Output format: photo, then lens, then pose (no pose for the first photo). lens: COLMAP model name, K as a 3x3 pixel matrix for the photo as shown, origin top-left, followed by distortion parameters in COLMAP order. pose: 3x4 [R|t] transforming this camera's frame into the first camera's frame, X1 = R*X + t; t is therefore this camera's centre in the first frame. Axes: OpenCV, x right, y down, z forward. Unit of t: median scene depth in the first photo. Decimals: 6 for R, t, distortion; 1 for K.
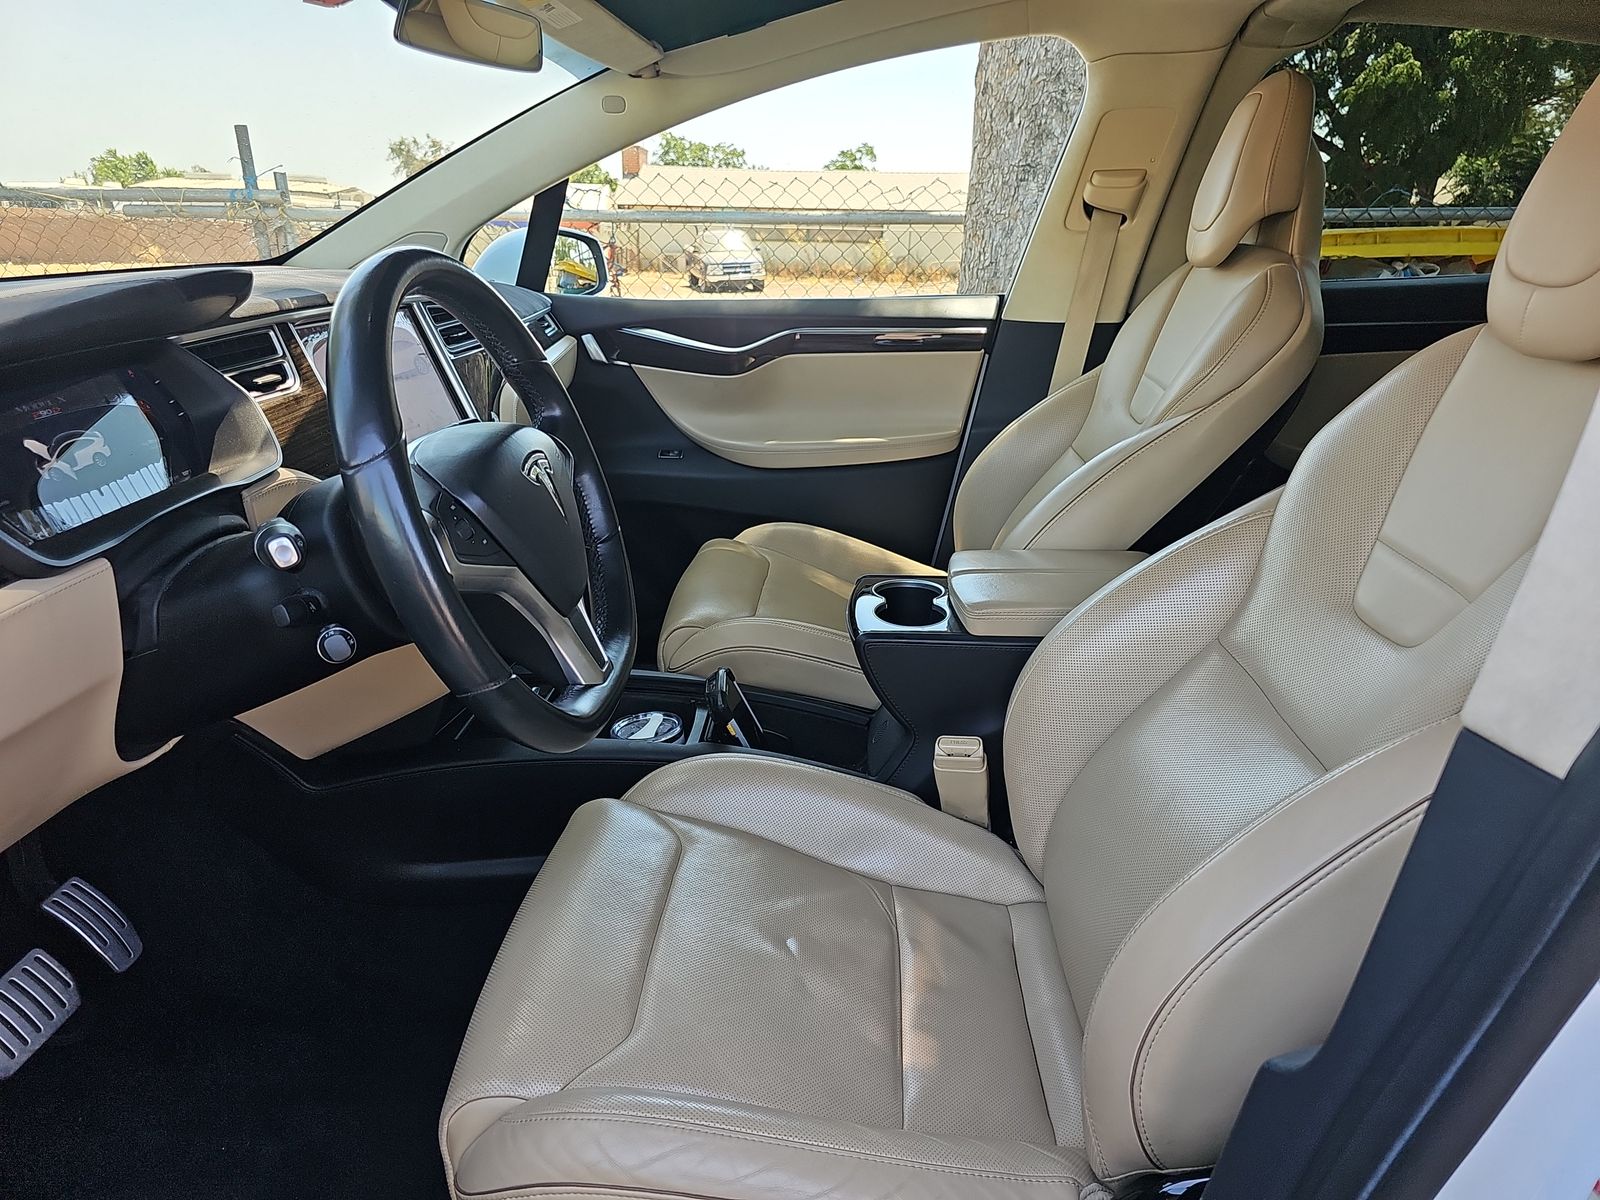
lens RADIAL K [[1055.5, 0, 801.9], [0, 1055.5, 587.5], [0, 0, 1]] dist [0.051778, -0.053152]
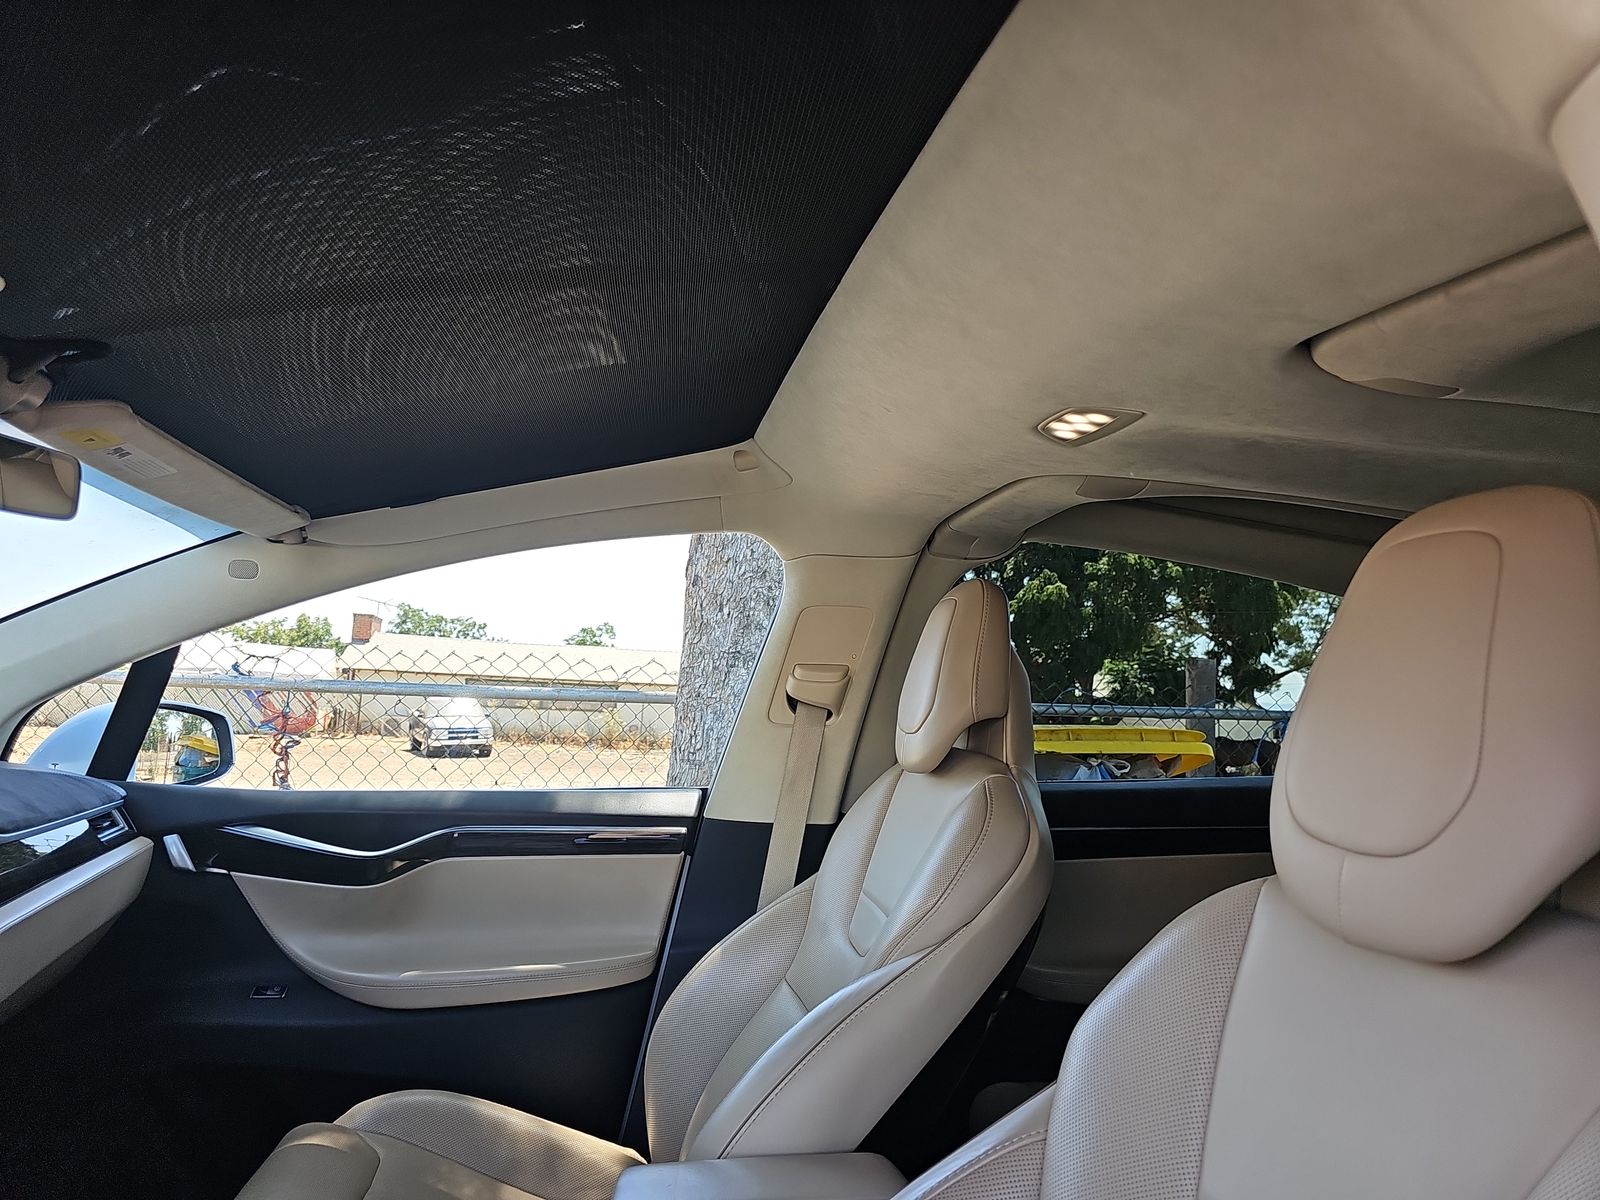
lens RADIAL K [[1055.5, 0, 801.9], [0, 1055.5, 587.5], [0, 0, 1]] dist [0.051778, -0.053152]
pose [[0.970097, 0.056703, 0.235999, 0.047018], [0.047424, 0.909306, -0.413417, -0.056585], [-0.238037, 0.412247, 0.879426, 0.127493]]
